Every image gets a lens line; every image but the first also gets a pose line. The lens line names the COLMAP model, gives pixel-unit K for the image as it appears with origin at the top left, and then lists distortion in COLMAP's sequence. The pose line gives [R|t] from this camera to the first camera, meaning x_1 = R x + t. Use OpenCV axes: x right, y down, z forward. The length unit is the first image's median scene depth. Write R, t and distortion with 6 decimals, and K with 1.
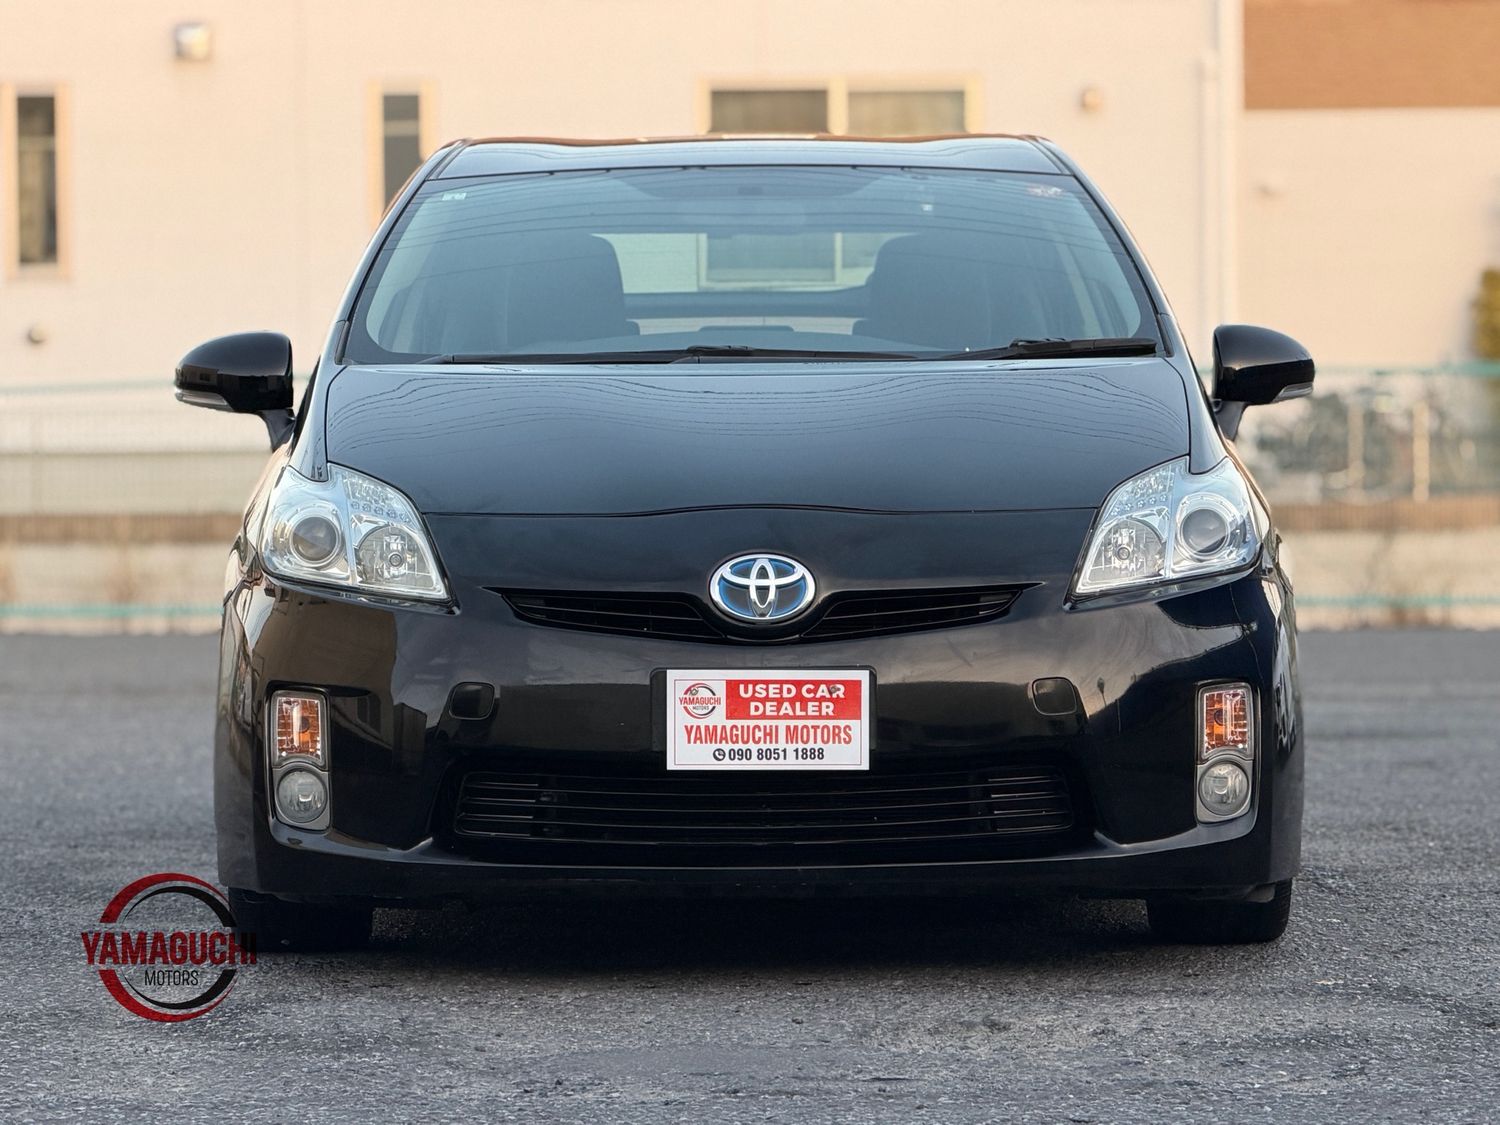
lens RADIAL K [[5942.0, 0, 750.0], [0, 5942.0, 562.5], [0, 0, 1]] dist [0.358854, -7.111355]
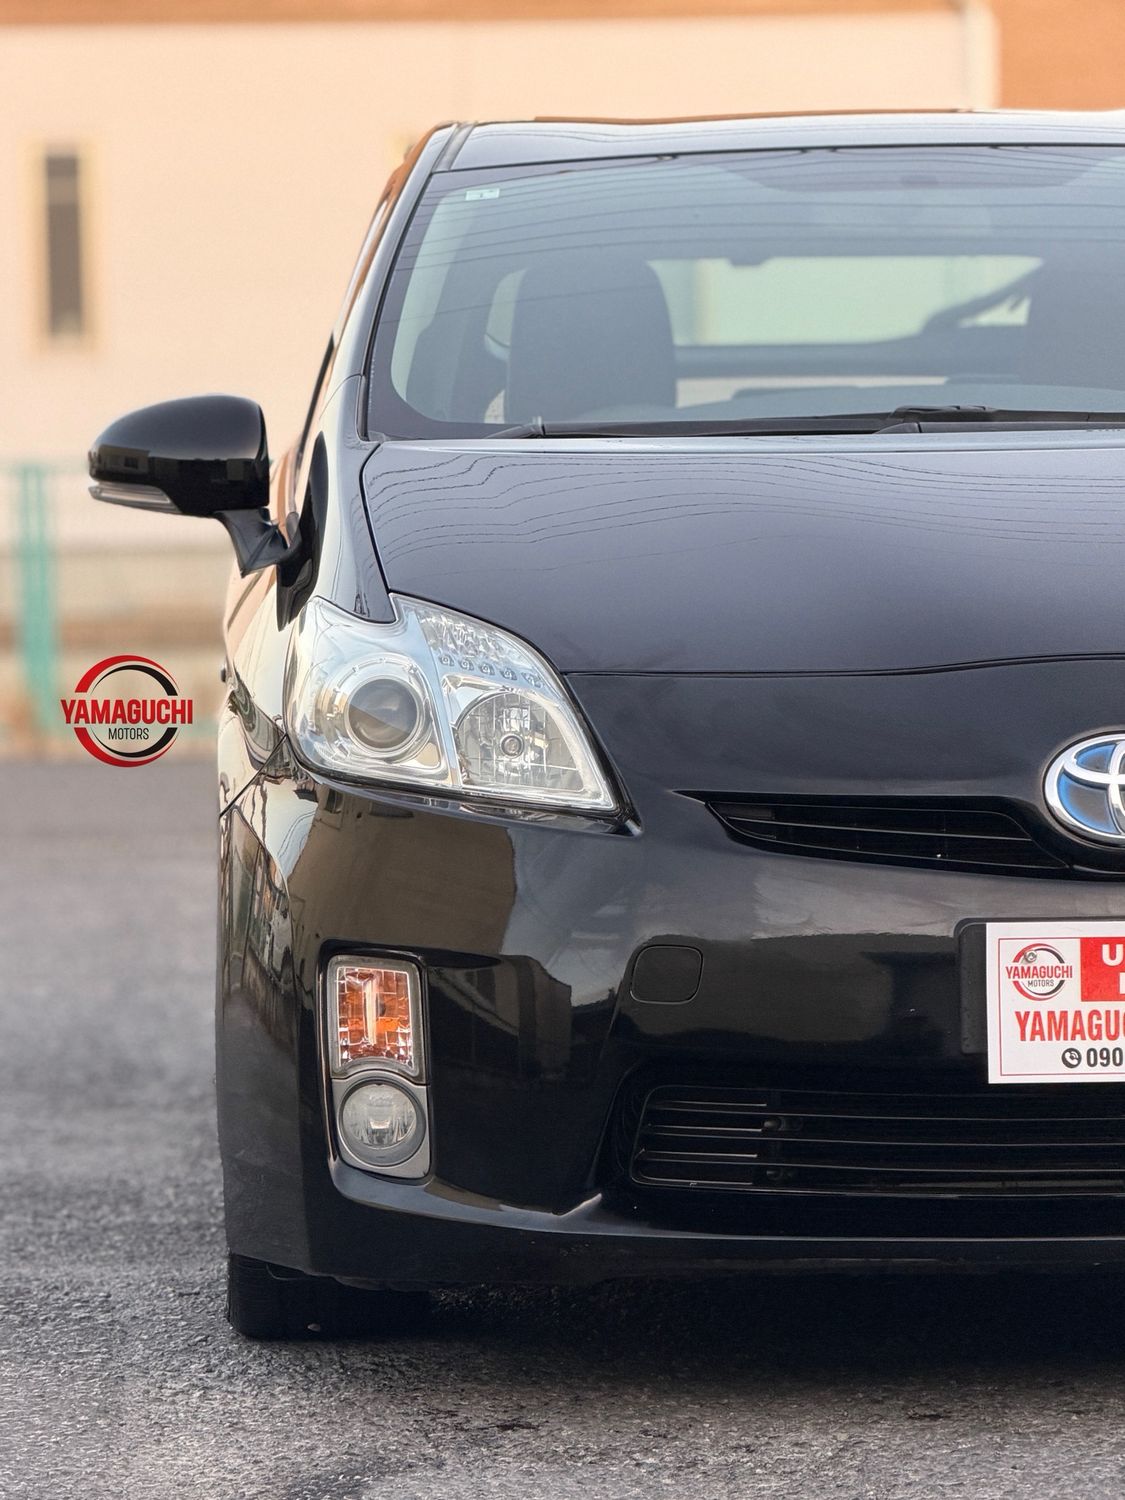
lens RADIAL K [[5942.0, 0, 562.5], [0, 5942.0, 750.0], [0, 0, 1]] dist [0.358854, -7.111355]
pose [[0.999016, -0.012024, 0.042691, -0.082916], [0.011313, 0.999794, 0.016847, -0.010791], [-0.042885, -0.016348, 0.998946, 0.372066]]
